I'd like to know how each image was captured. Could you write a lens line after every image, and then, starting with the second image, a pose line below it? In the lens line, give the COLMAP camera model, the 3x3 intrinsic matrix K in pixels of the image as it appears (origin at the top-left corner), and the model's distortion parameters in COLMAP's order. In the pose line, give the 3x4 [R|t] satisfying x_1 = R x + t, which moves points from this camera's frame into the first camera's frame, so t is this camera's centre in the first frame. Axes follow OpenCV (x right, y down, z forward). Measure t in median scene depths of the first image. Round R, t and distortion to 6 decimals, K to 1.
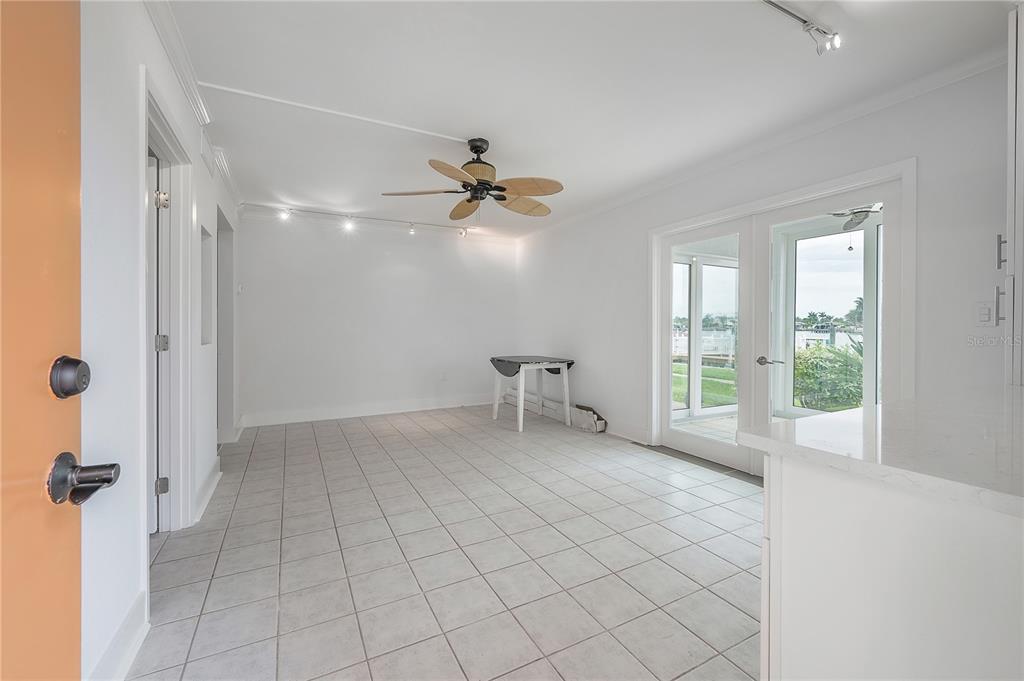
lens RADIAL K [[411.7, 0, 510.0], [0, 411.7, 330.8], [0, 0, 1]] dist [0.013023, -0.000283]
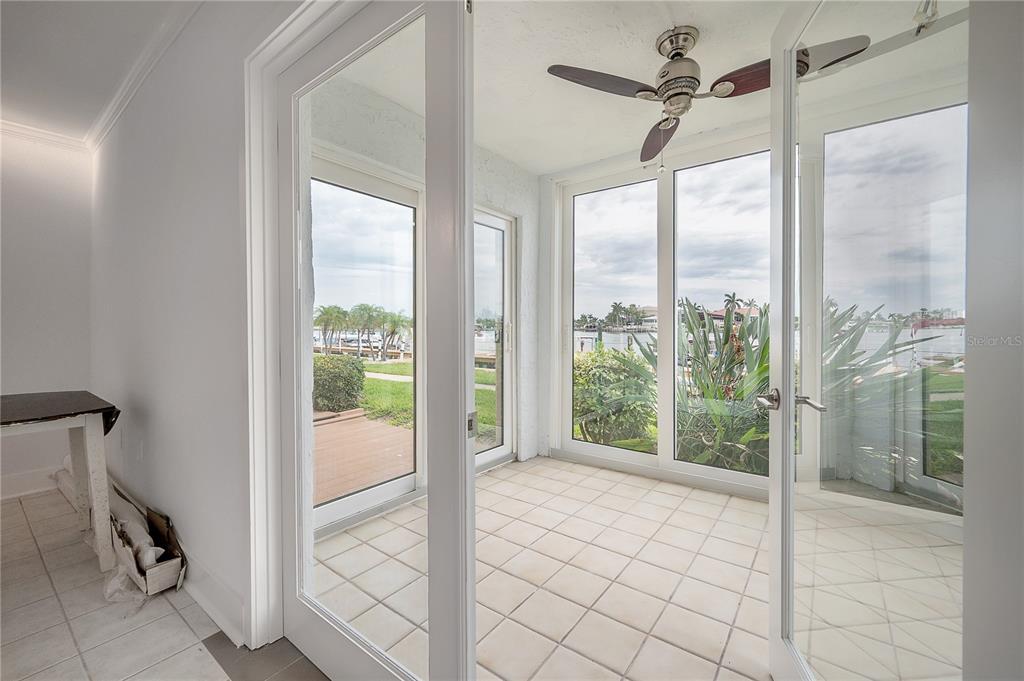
lens RADIAL K [[411.7, 0, 510.0], [0, 411.7, 330.8], [0, 0, 1]] dist [0.013023, -0.000283]
pose [[0.898307, -0.006550, 0.439319, 0.309500], [0.007331, 0.999973, -0.000080, 0.002480], [-0.439307, 0.003293, 0.898331, 0.457573]]
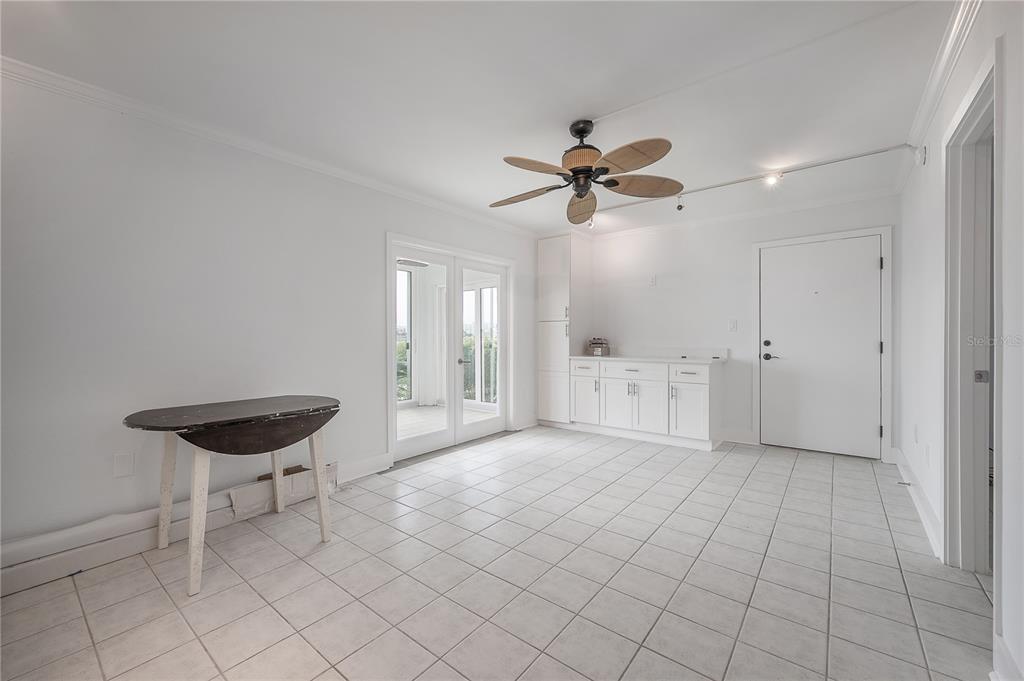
lens RADIAL K [[433.0, 0, 509.5], [0, 433.0, 335.2], [0, 0, 1]] dist [0.013776, -0.000038]
pose [[-0.411867, 0.002090, 0.911242, -0.528926], [0.017973, 0.999821, 0.005830, -0.013374], [-0.911067, 0.018779, -0.411831, 0.940845]]
